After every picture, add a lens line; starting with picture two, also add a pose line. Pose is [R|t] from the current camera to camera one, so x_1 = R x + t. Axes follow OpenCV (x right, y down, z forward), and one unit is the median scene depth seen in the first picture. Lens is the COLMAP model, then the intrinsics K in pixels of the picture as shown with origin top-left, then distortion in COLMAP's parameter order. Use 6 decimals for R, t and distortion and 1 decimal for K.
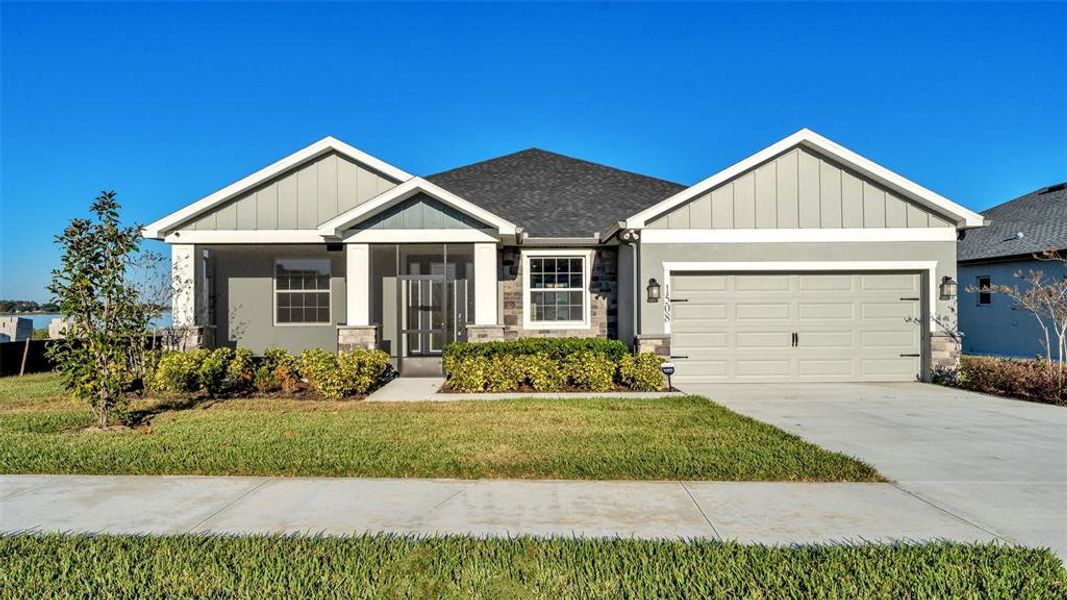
lens RADIAL K [[657.3, 0, 532.6], [0, 657.3, 298.6], [0, 0, 1]] dist [-0.007873, -0.000973]
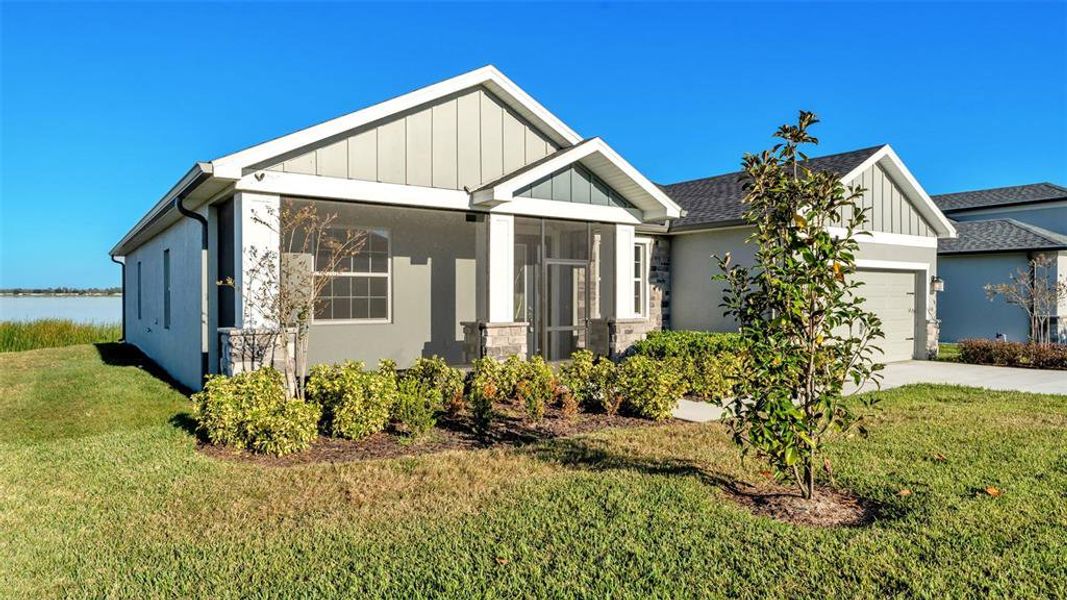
lens RADIAL K [[657.3, 0, 533.3], [0, 657.3, 300.4], [0, 0, 1]] dist [-0.007873, -0.000973]
pose [[0.825099, 0.001409, 0.564986, -0.662731], [-0.013862, 0.999746, 0.017752, 0.001361], [-0.564818, -0.022479, 0.824909, 0.353859]]
